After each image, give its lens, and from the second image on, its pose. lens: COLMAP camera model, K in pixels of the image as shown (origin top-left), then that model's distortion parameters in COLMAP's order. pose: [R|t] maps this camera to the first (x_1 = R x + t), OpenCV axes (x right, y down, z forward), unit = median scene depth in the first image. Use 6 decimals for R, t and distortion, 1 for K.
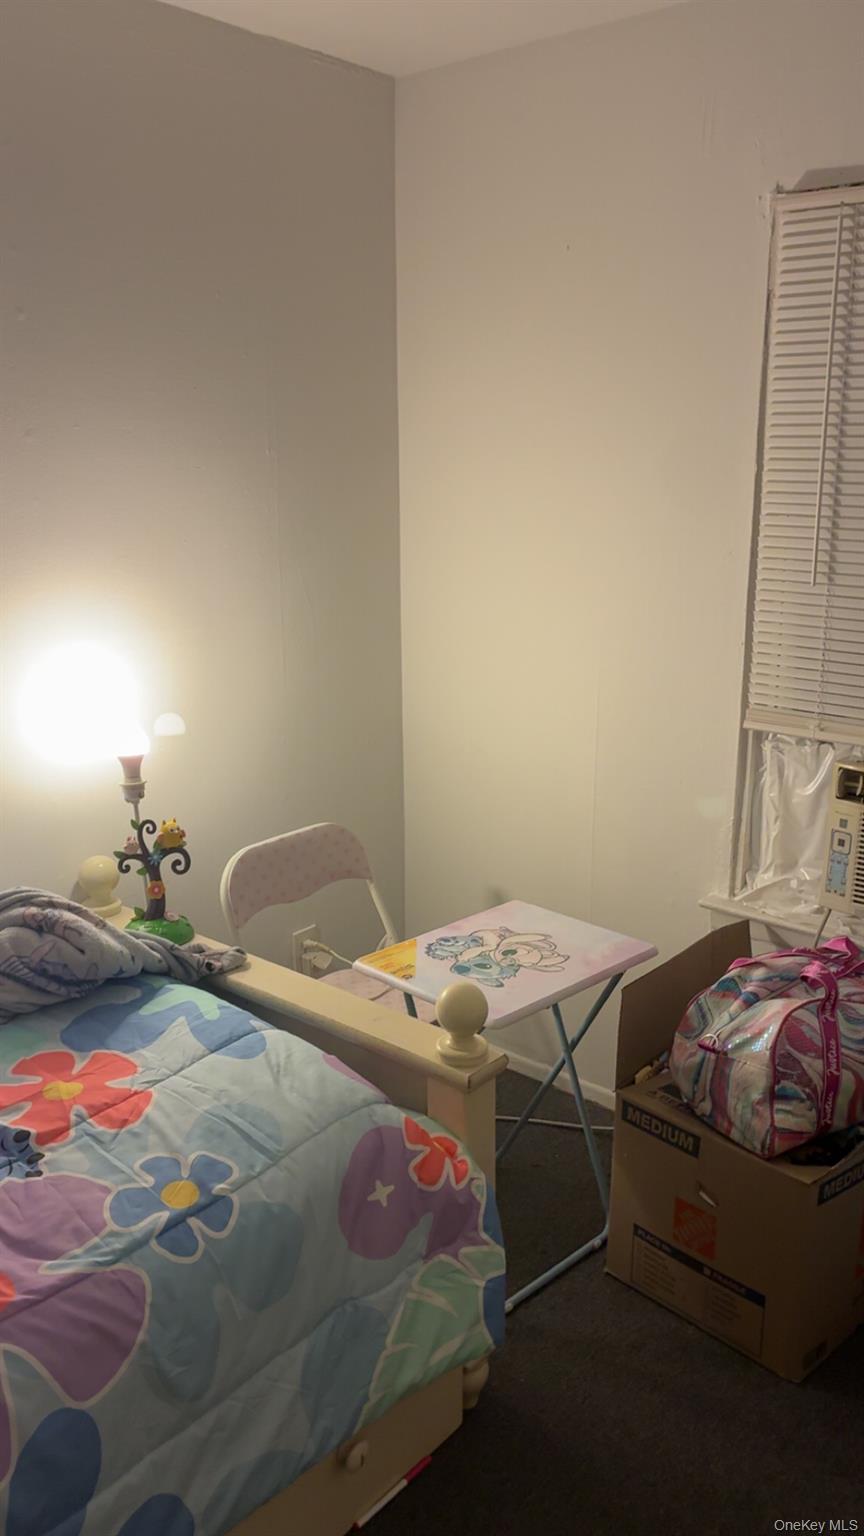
lens RADIAL K [[1227.9, 0, 432.0], [0, 1227.9, 768.0], [0, 0, 1]] dist [0.061048, -0.056001]
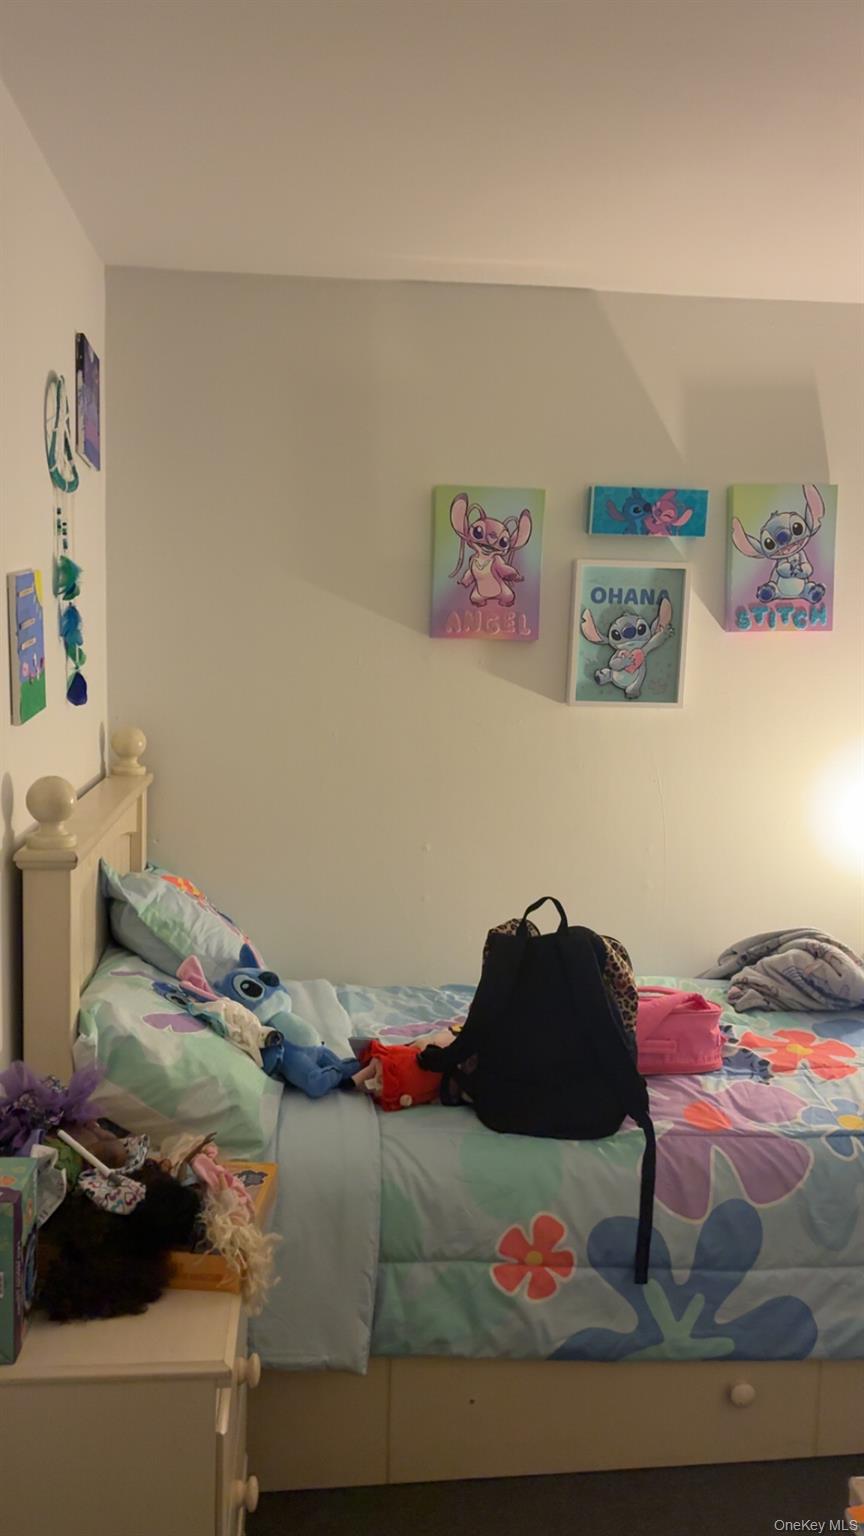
lens RADIAL K [[1227.9, 0, 432.0], [0, 1227.9, 768.0], [0, 0, 1]] dist [0.061048, -0.056001]
pose [[0.731020, 0.100911, -0.674853, 0.364176], [-0.194361, 0.978829, -0.064172, 0.117221], [0.654090, 0.178077, 0.735157, -0.459077]]
